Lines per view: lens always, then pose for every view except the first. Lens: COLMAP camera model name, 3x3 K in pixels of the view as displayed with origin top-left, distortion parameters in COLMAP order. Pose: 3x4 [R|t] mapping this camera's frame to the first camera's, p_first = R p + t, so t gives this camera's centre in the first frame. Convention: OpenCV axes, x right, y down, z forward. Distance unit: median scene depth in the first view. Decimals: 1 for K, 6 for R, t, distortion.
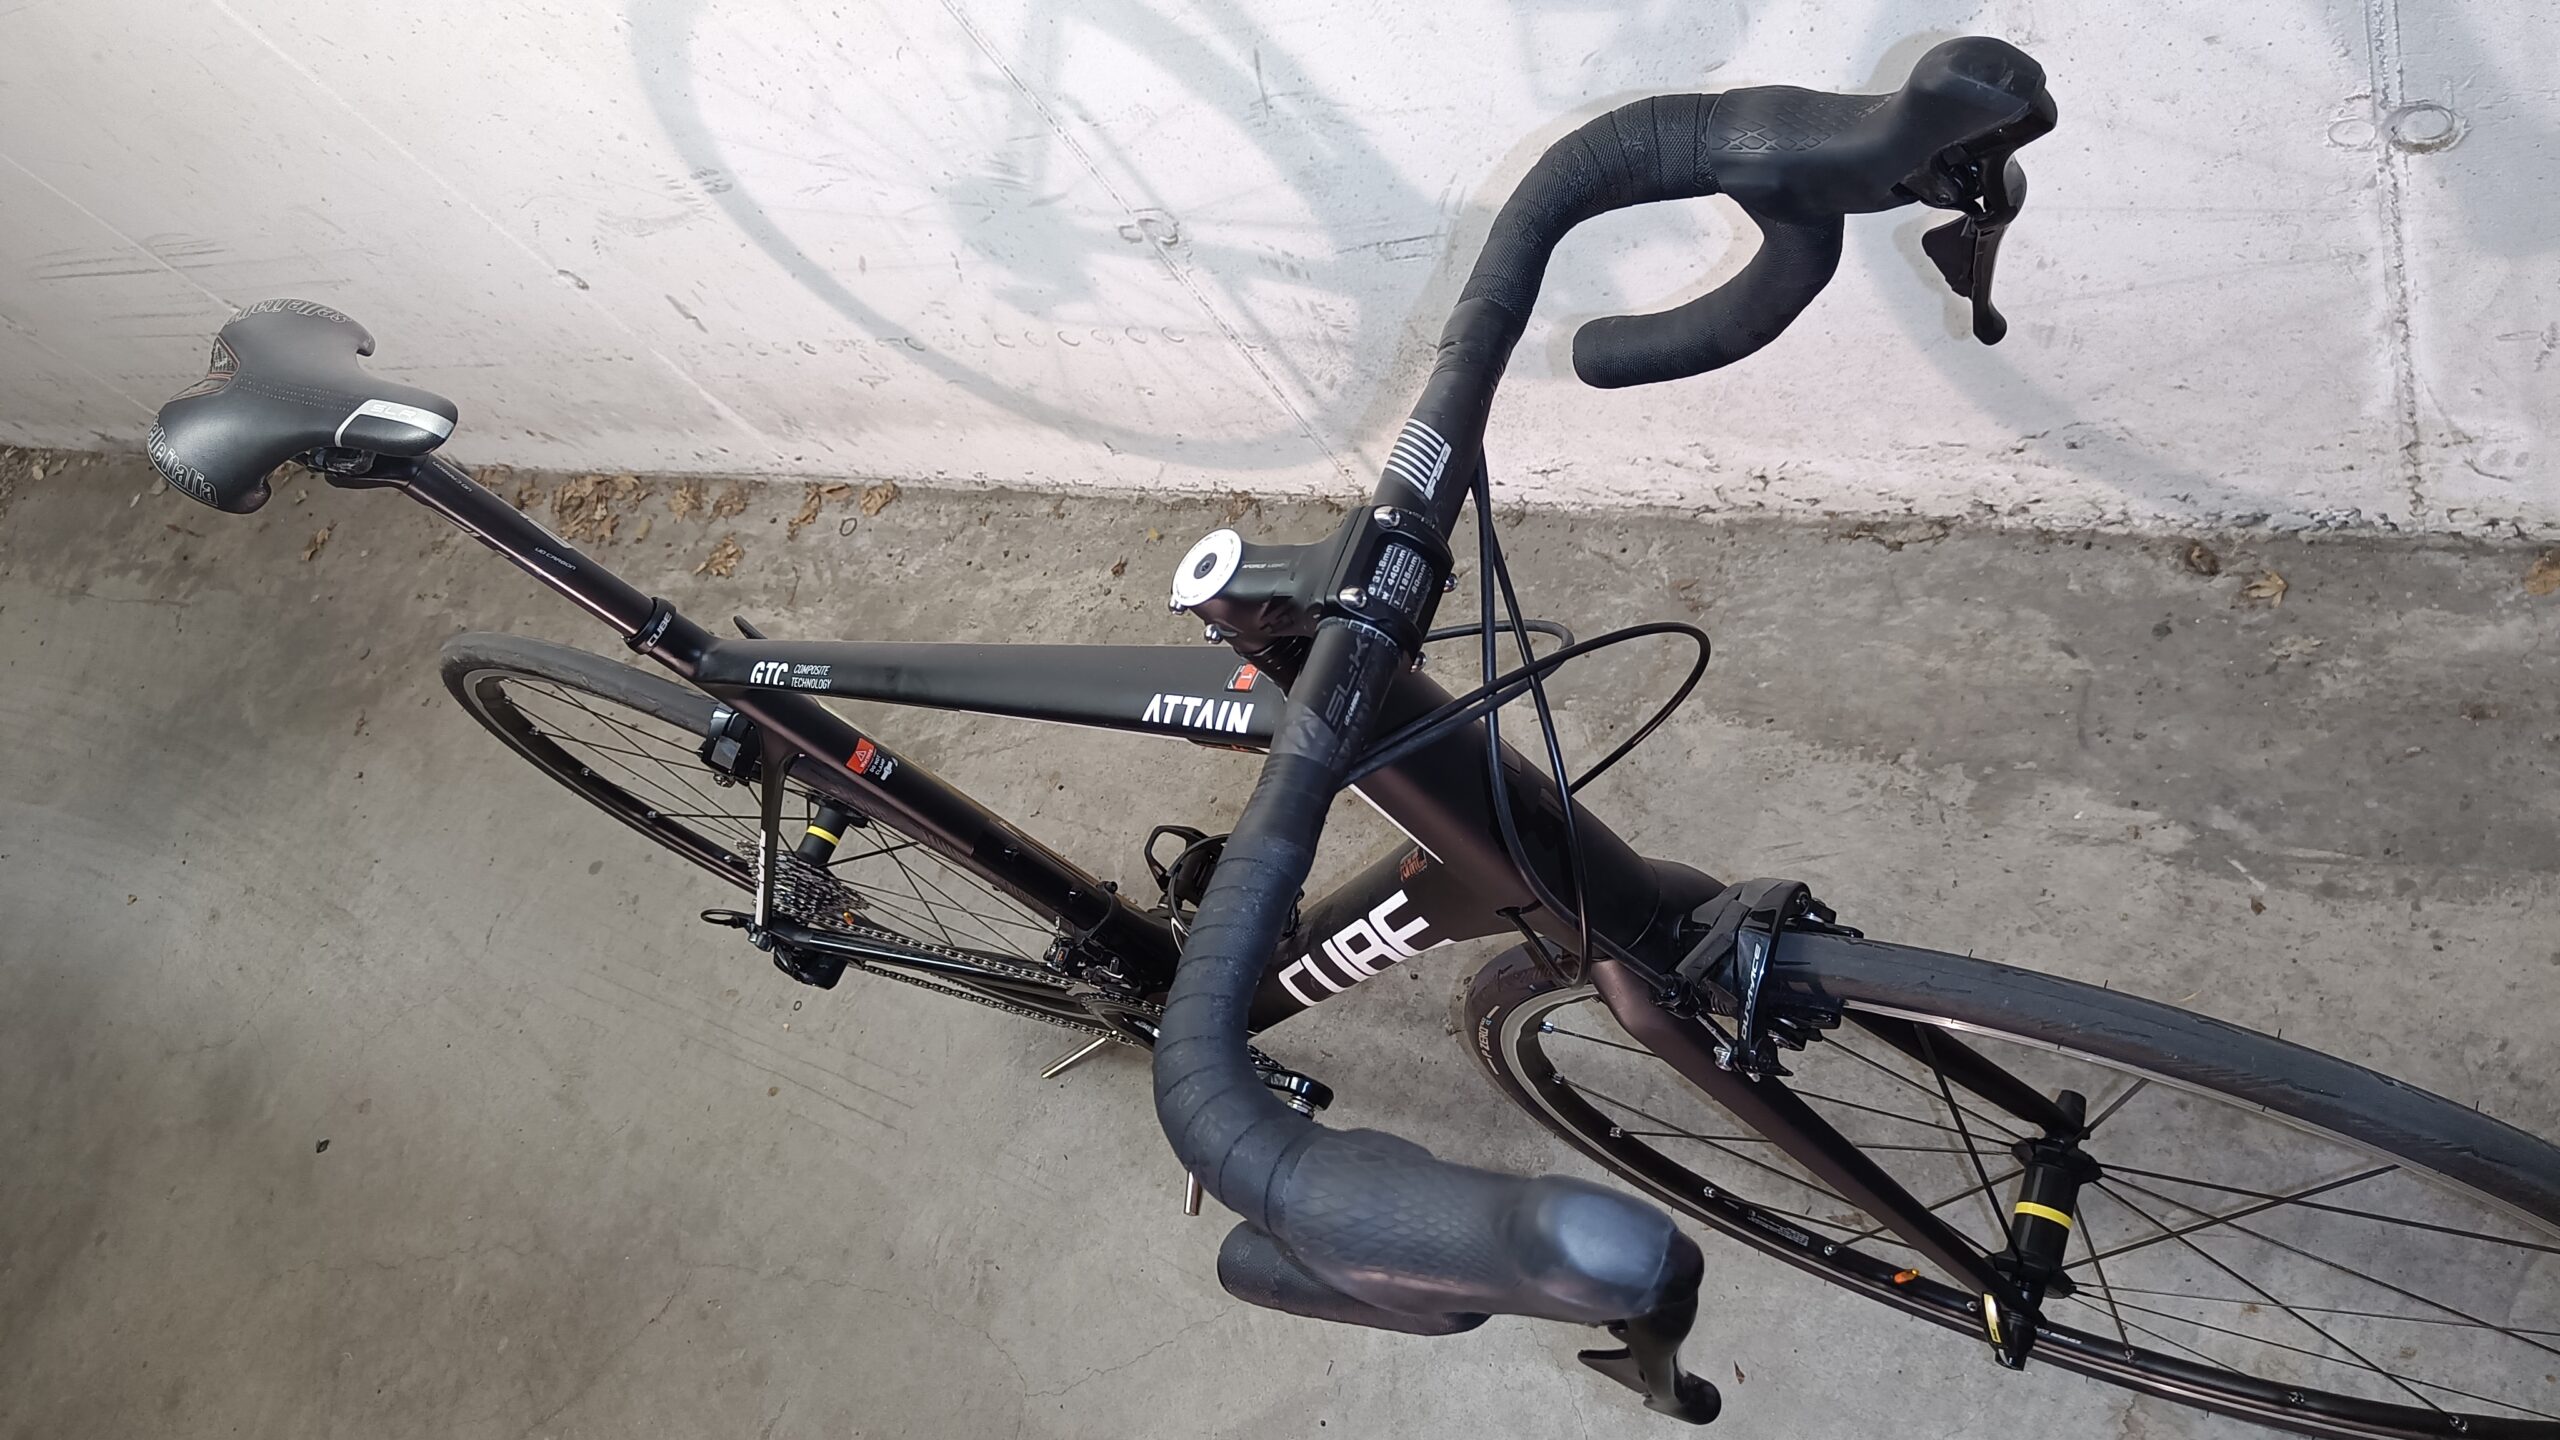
lens RADIAL K [[1785.3, 0, 1304.7], [0, 1785.3, 739.6], [0, 0, 1]] dist [0.006350, -0.007791]
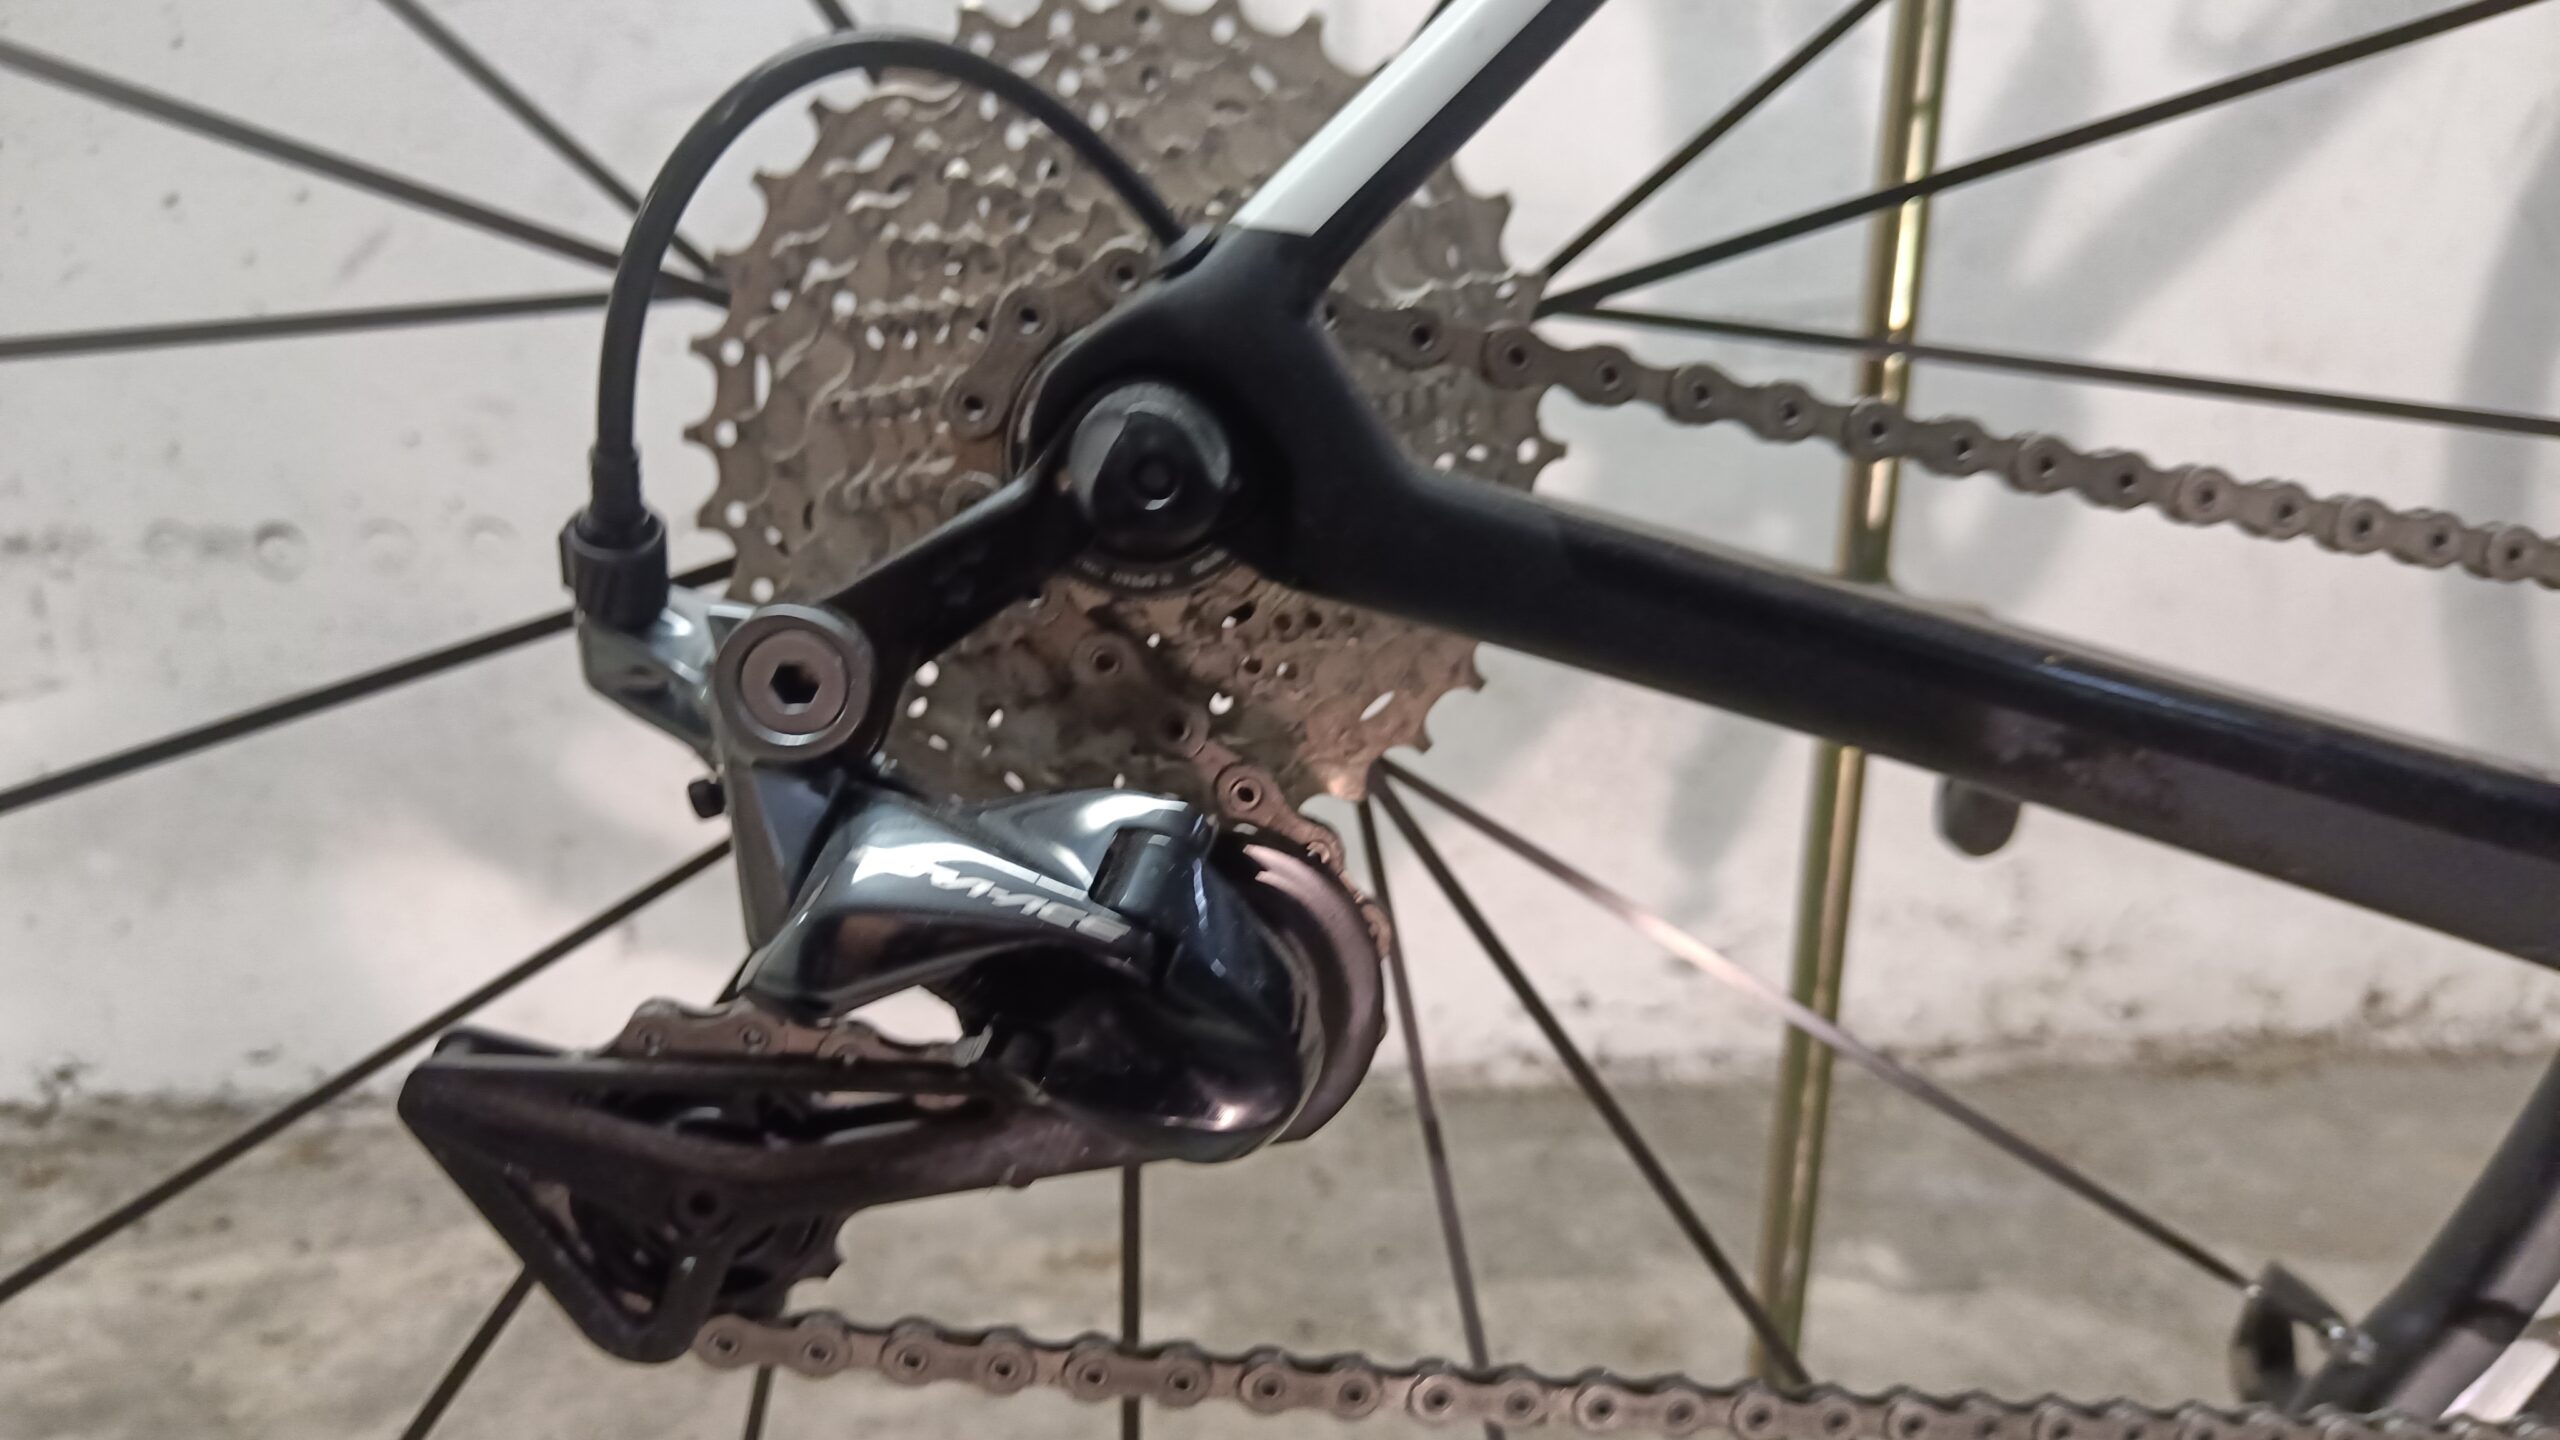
lens RADIAL K [[1778.5, 0, 1280.0], [0, 1778.5, 720.0], [0, 0, 1]] dist [0.004525, -0.001110]
pose [[0.736242, 0.379871, 0.560040, -0.363554], [0.212893, 0.655545, -0.724526, 0.211242], [-0.642358, 0.652655, 0.401768, 0.981917]]
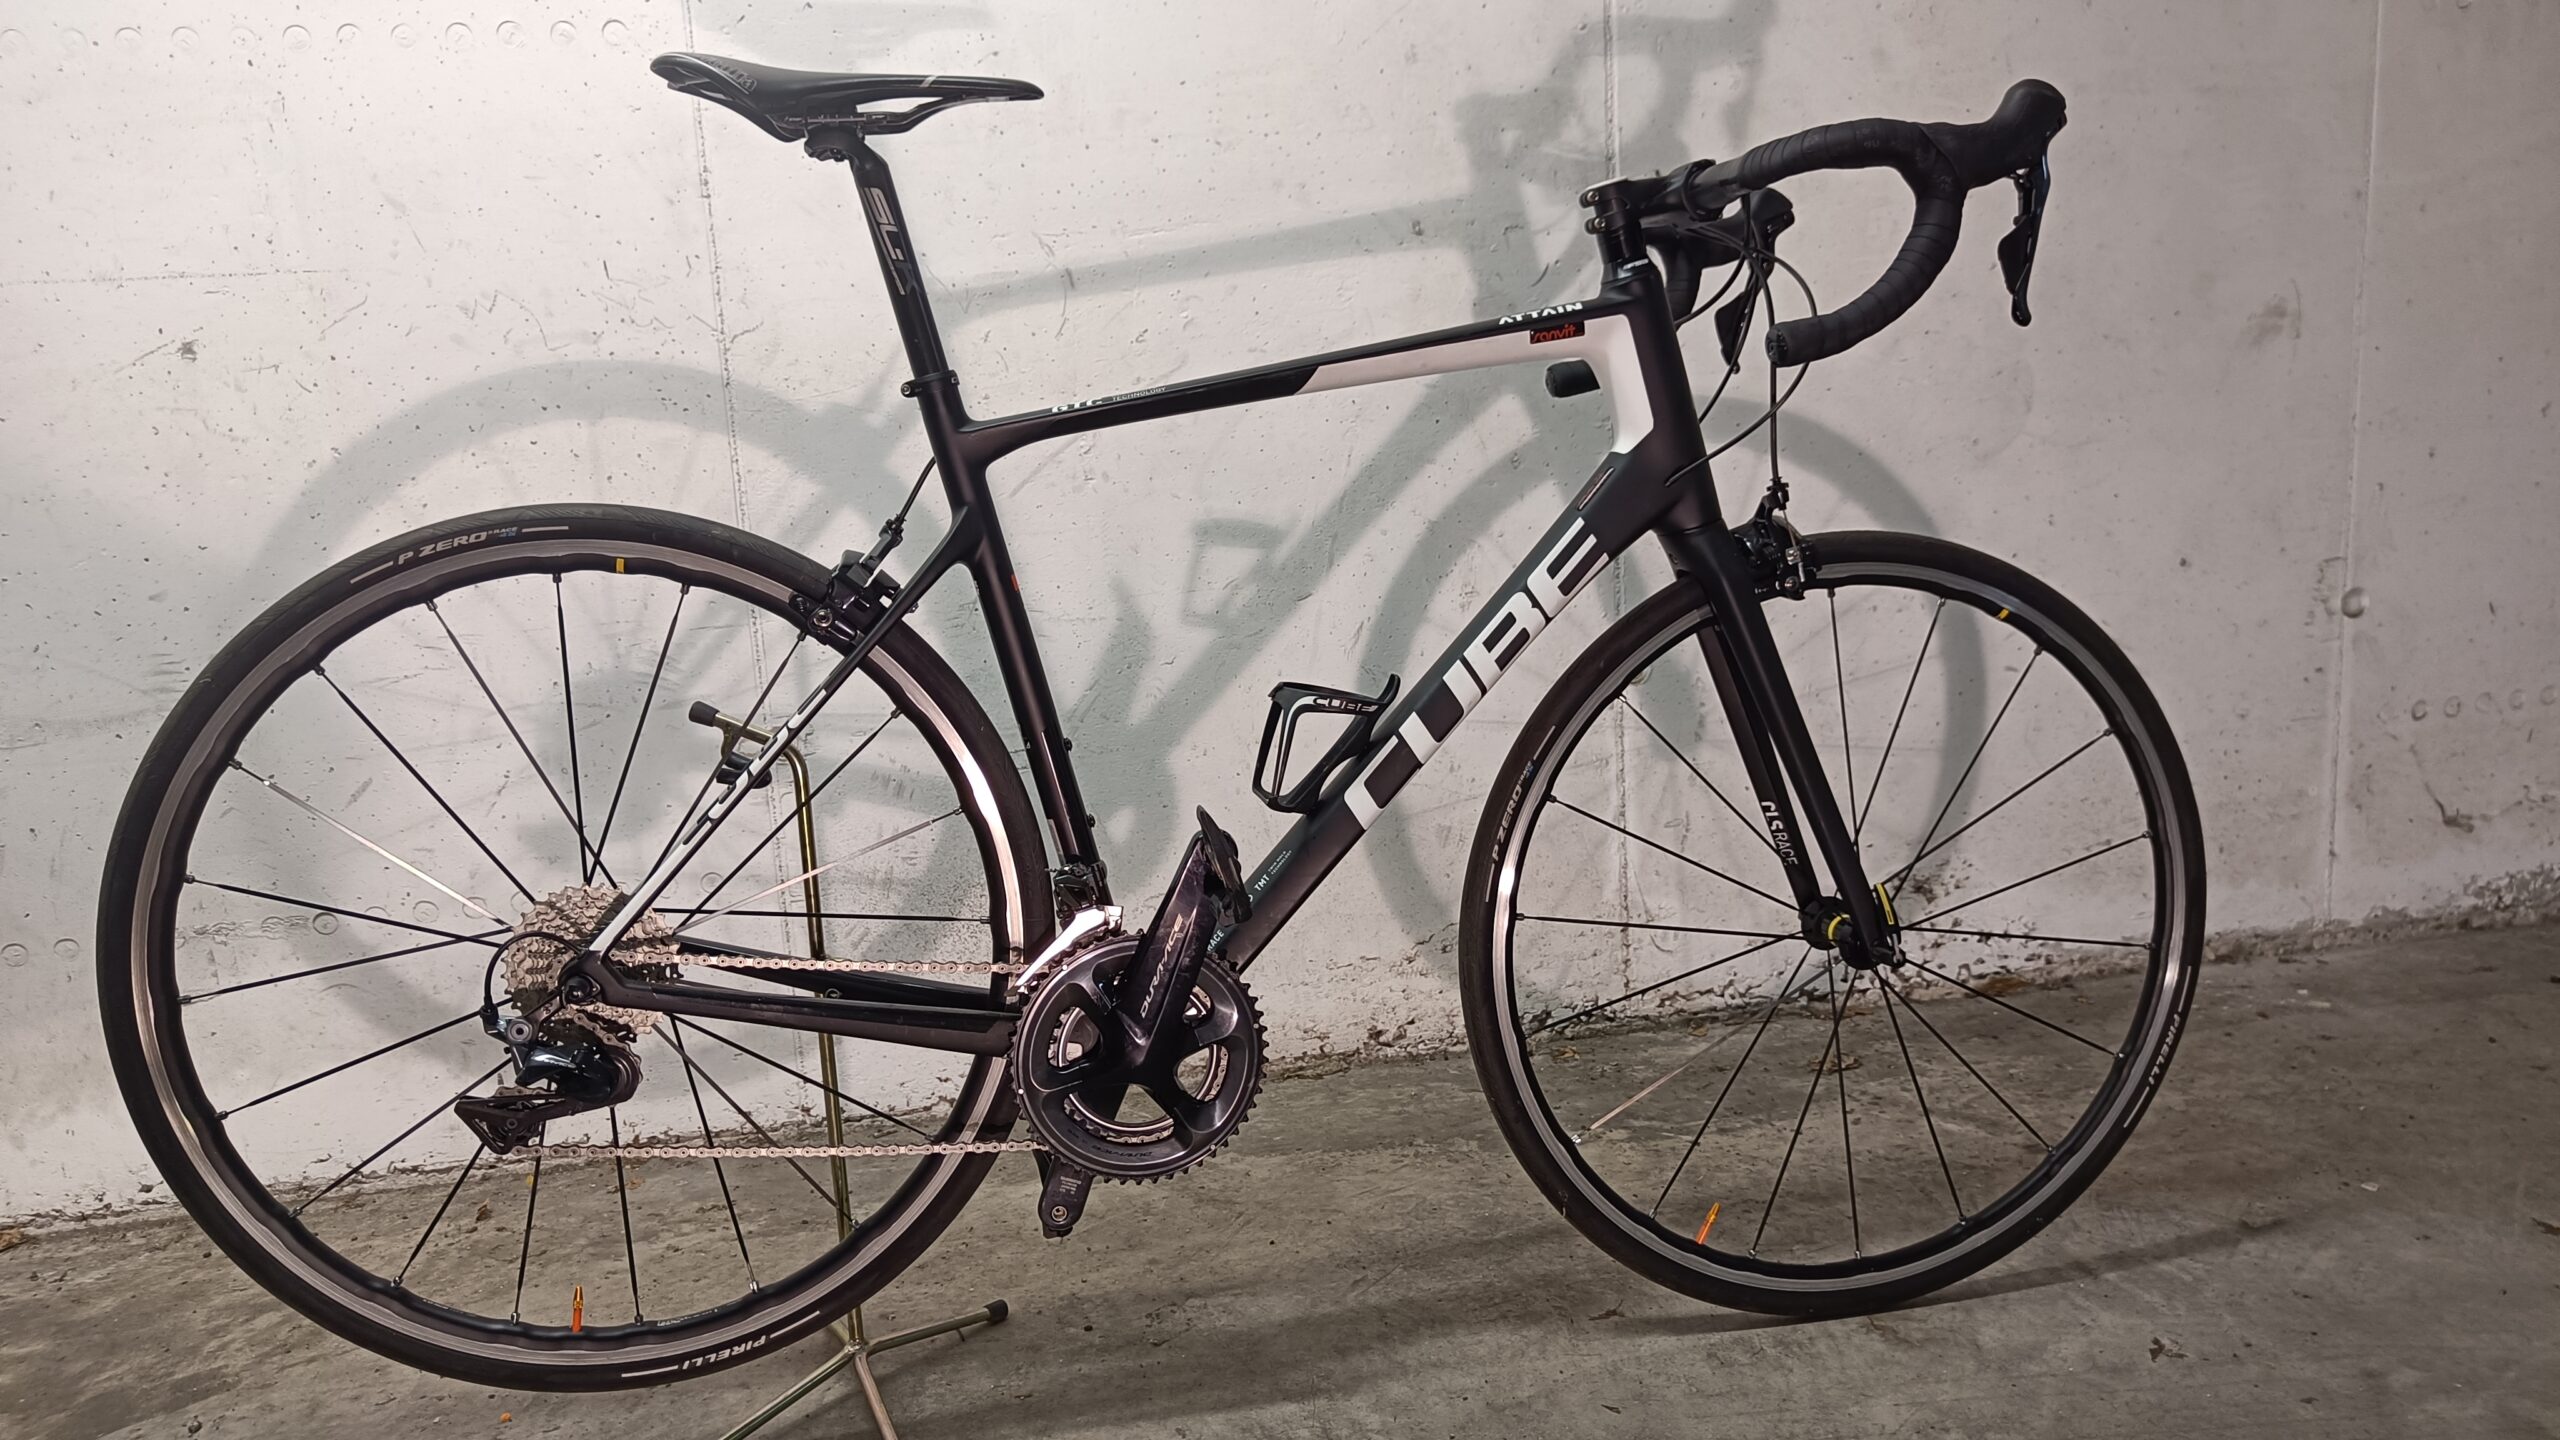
lens RADIAL K [[1778.5, 0, 1280.0], [0, 1778.5, 720.0], [0, 0, 1]] dist [0.004525, -0.001110]
pose [[0.726742, 0.348345, 0.592031, -0.608927], [0.317613, 0.593803, -0.739270, 0.762561], [-0.609071, 0.725296, 0.320903, 0.452601]]
